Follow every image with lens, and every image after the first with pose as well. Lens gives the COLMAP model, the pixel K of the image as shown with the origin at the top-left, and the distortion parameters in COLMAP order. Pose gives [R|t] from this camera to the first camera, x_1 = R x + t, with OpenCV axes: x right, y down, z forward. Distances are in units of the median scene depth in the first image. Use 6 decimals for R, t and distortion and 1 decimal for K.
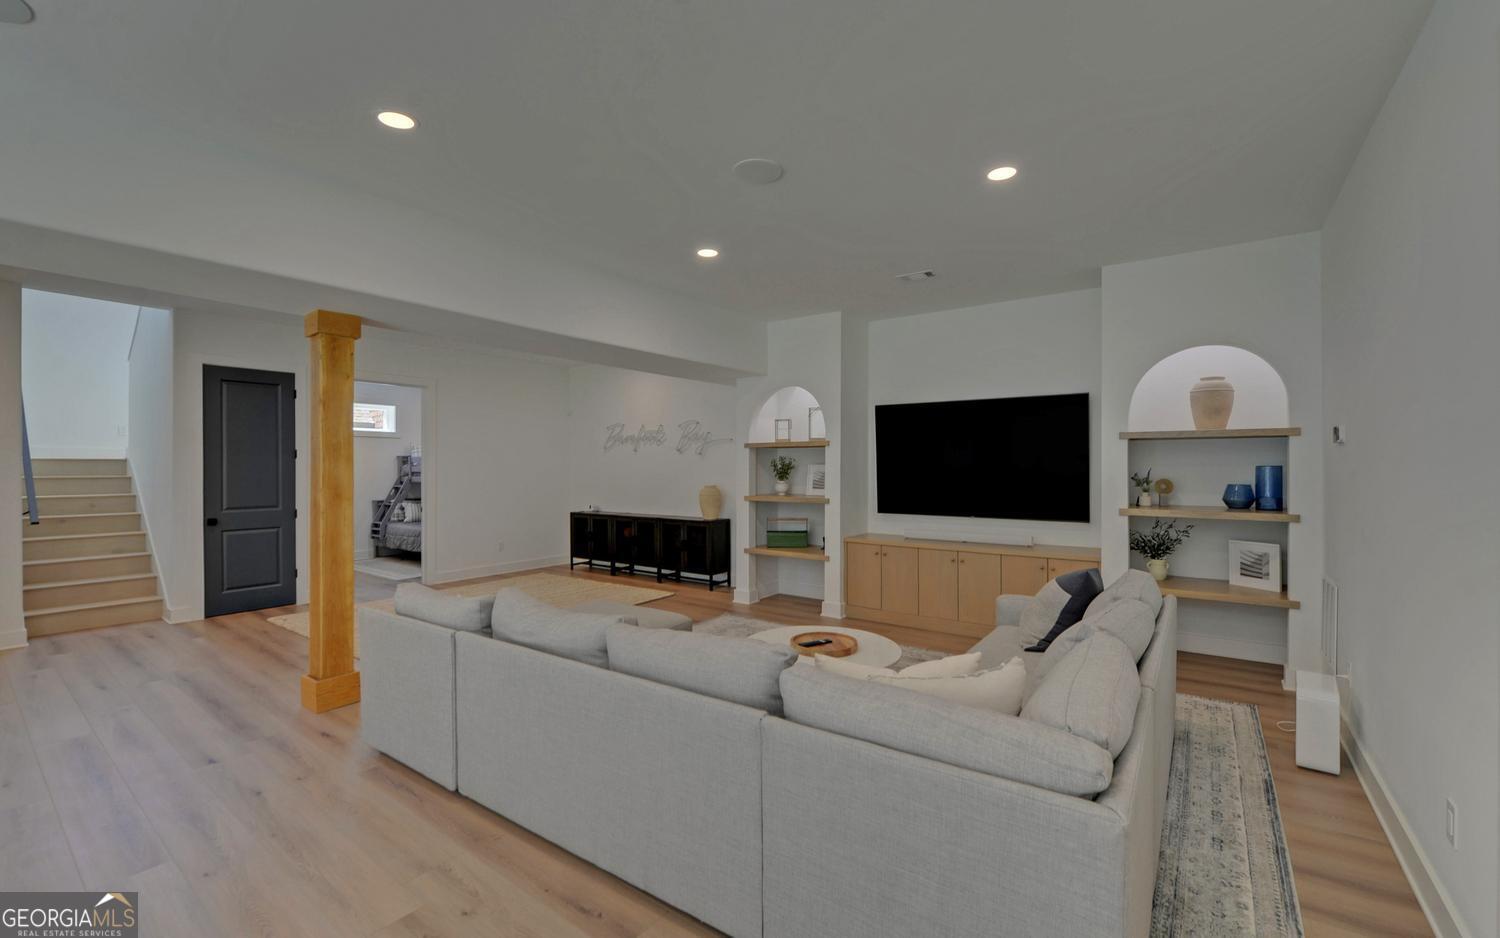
lens RADIAL K [[621.0, 0, 785.1], [0, 621.0, 469.5], [0, 0, 1]] dist [-0.021455, -0.000226]
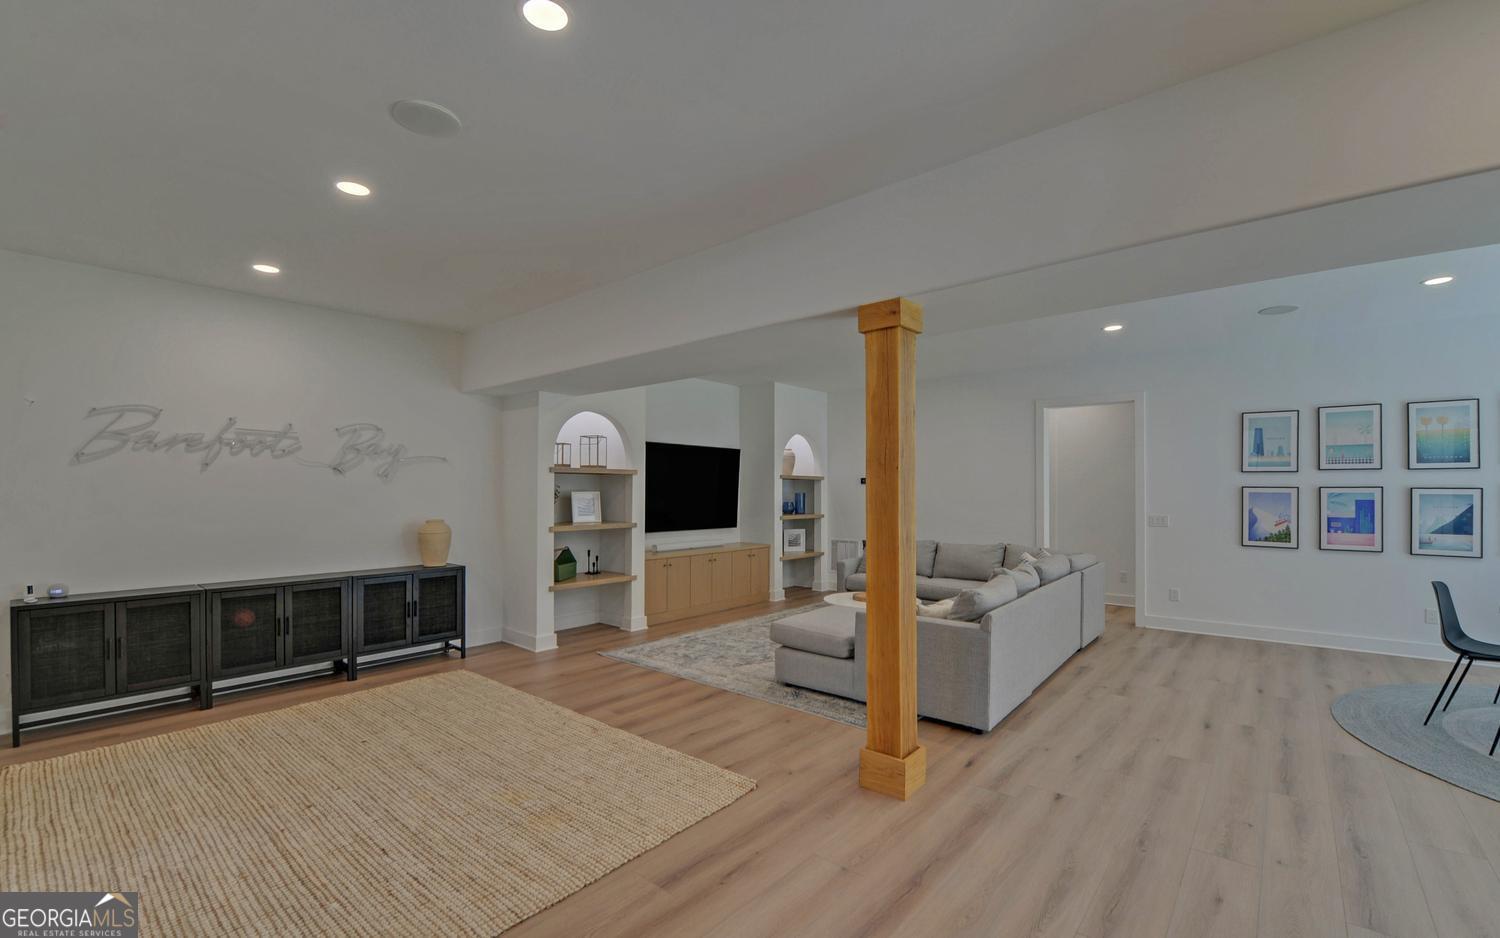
lens RADIAL K [[638.4, 0, 713.6], [0, 638.4, 465.4], [0, 0, 1]] dist [-0.012334, -0.000203]
pose [[0.125516, 0.043112, 0.991154, -1.045849], [0.006816, 0.998994, -0.044316, -0.003618], [-0.992068, 0.012318, 0.125096, 0.723302]]
